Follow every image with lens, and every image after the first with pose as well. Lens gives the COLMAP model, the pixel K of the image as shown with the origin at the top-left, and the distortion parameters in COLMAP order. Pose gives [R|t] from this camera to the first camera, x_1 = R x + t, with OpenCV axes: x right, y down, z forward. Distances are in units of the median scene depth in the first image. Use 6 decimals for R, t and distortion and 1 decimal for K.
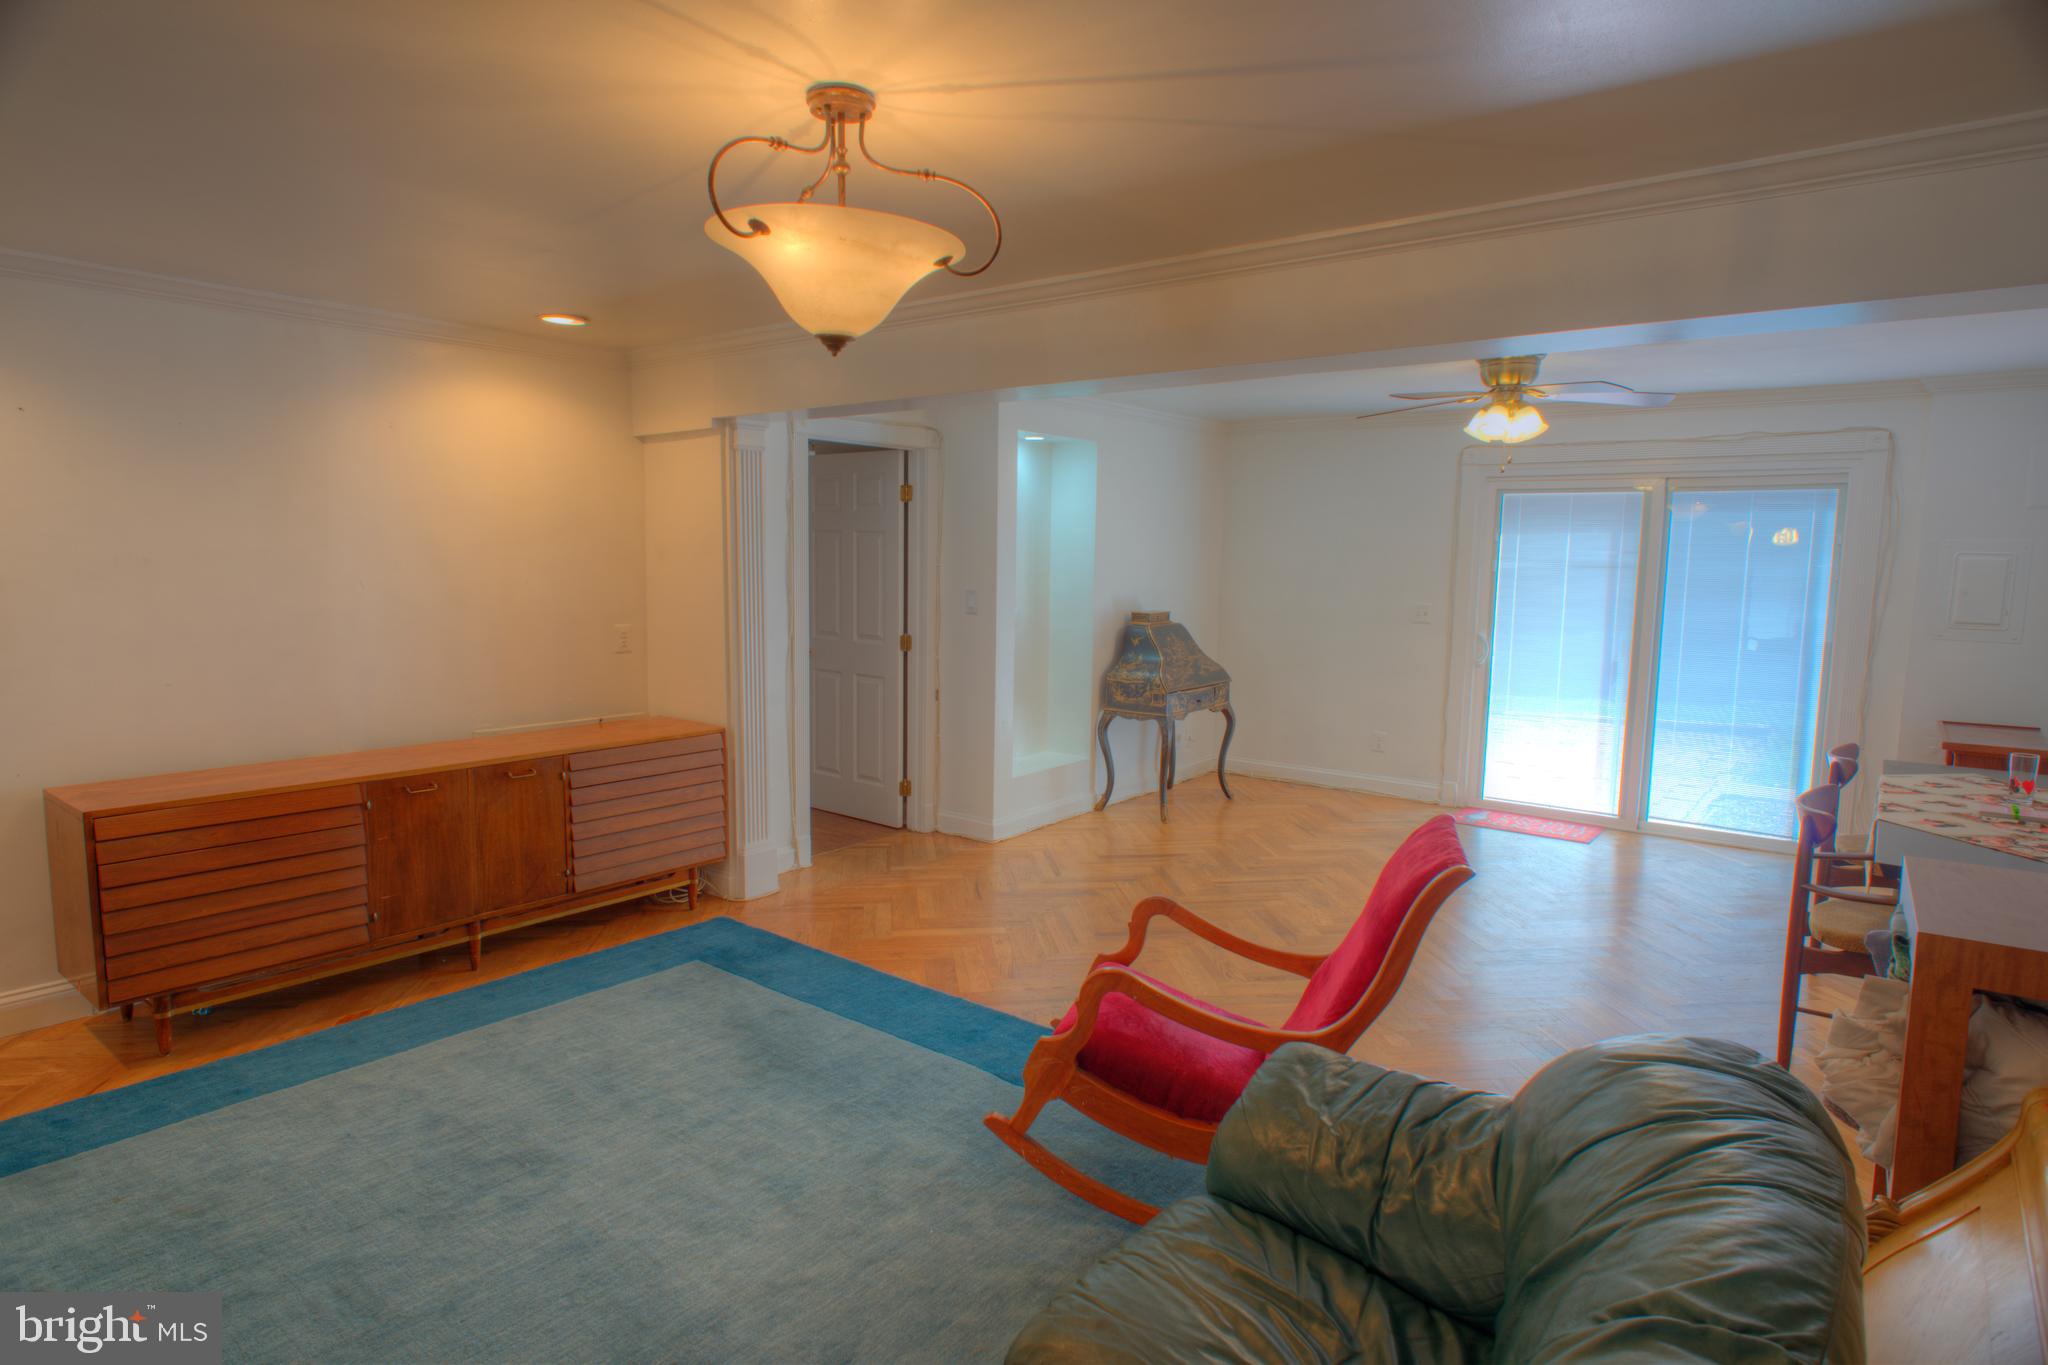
lens RADIAL K [[1135.1, 0, 1024.0], [0, 1135.1, 682.5], [0, 0, 1]] dist [0.001099, -0.001242]
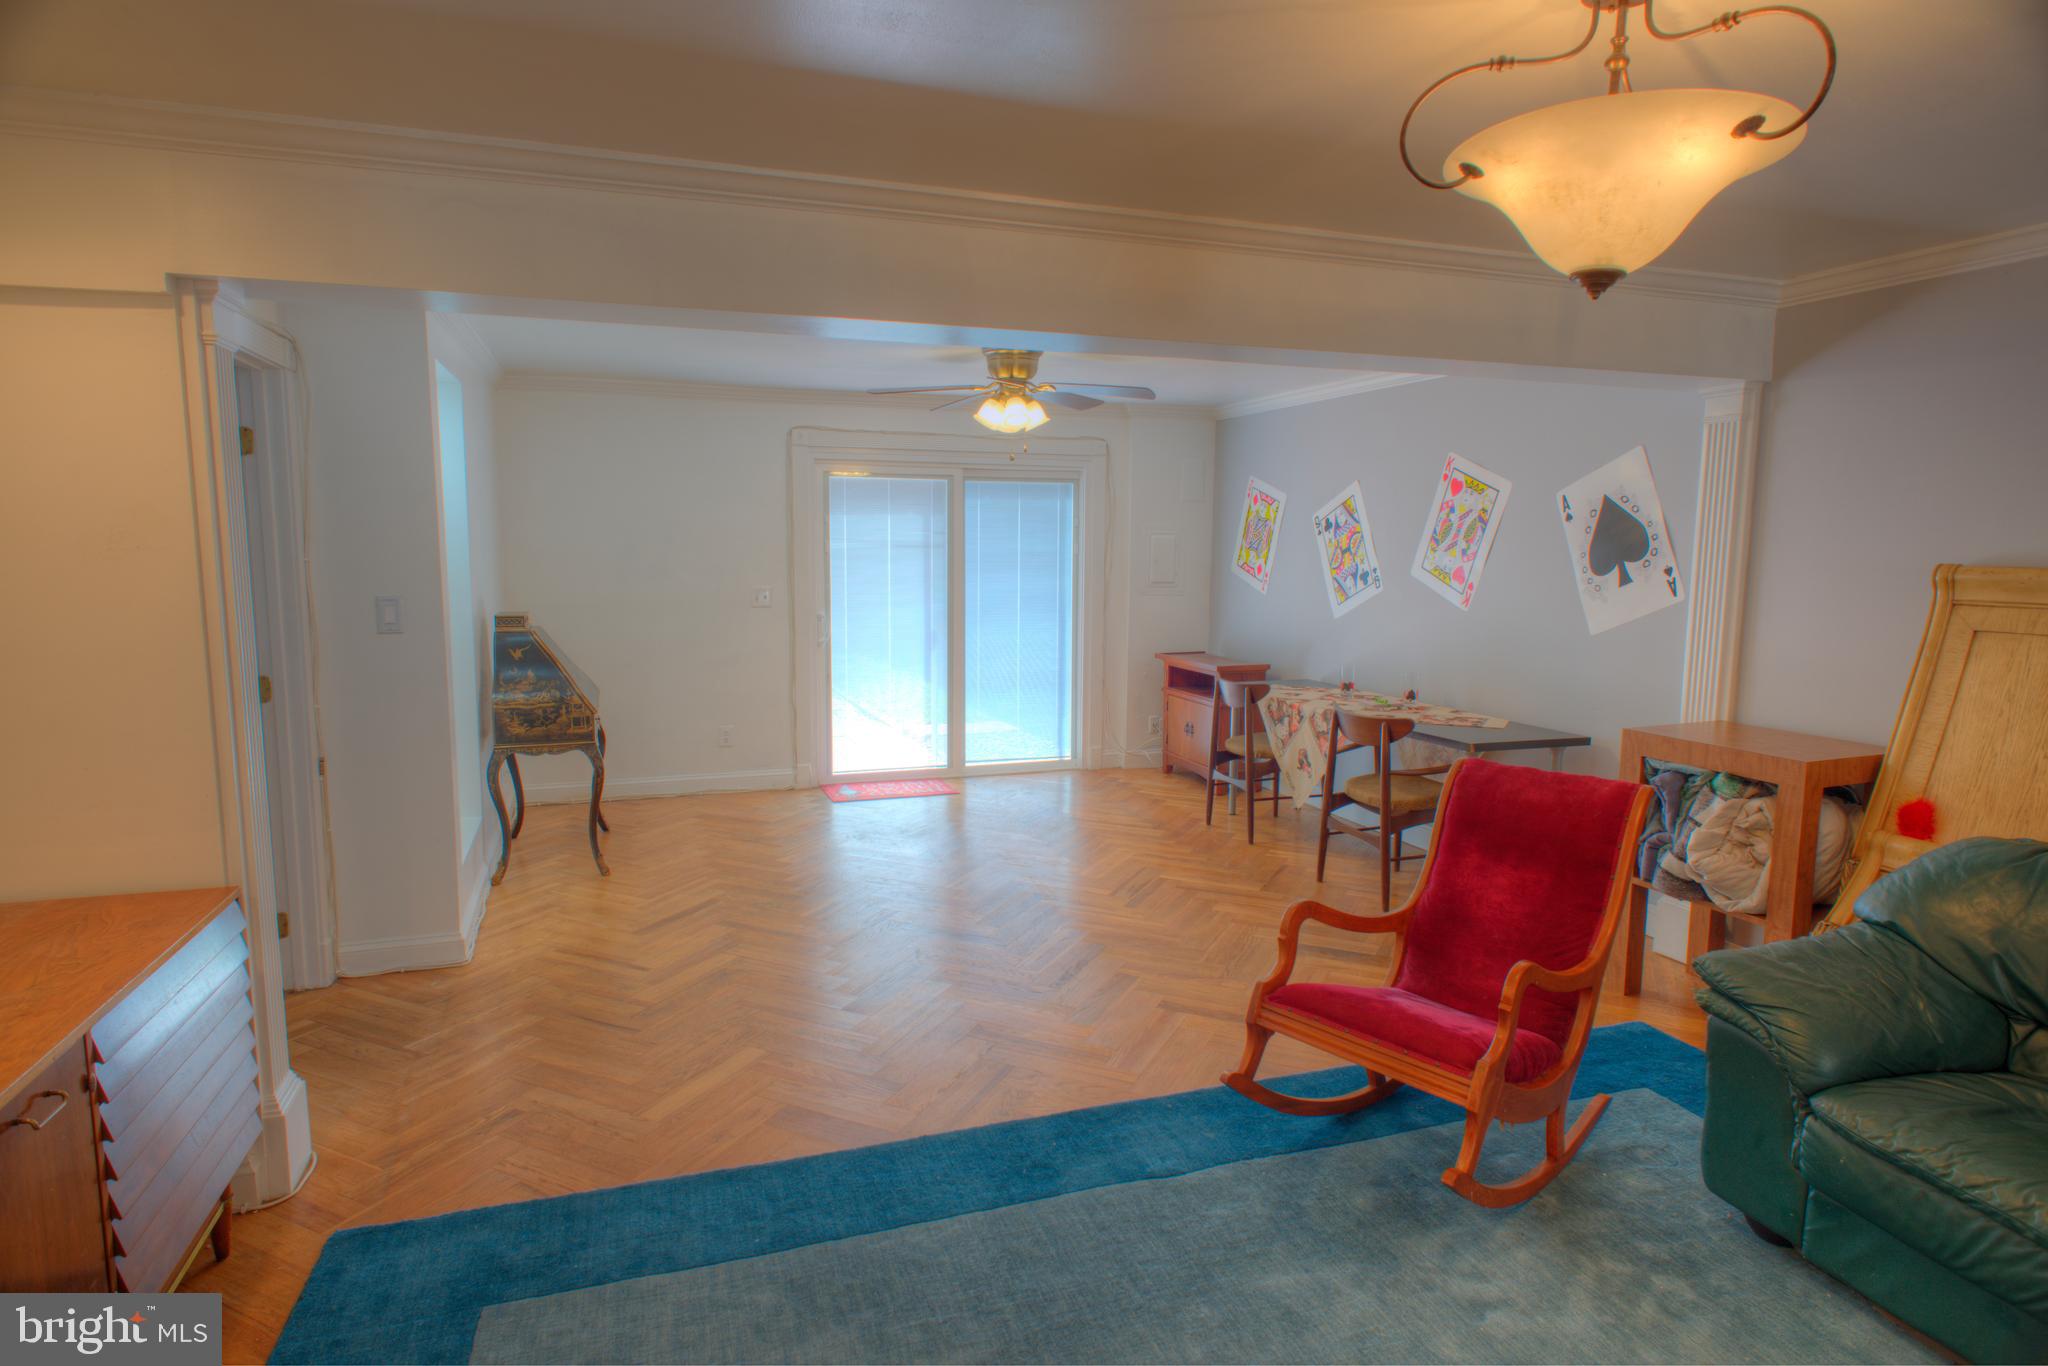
lens RADIAL K [[1135.1, 0, 1024.0], [0, 1135.1, 683.0], [0, 0, 1]] dist [0.001099, -0.001242]
pose [[0.537061, -0.116192, 0.835503, -0.386752], [0.096701, 0.992419, 0.075855, -0.044774], [-0.837982, 0.040056, 0.544225, 0.328599]]
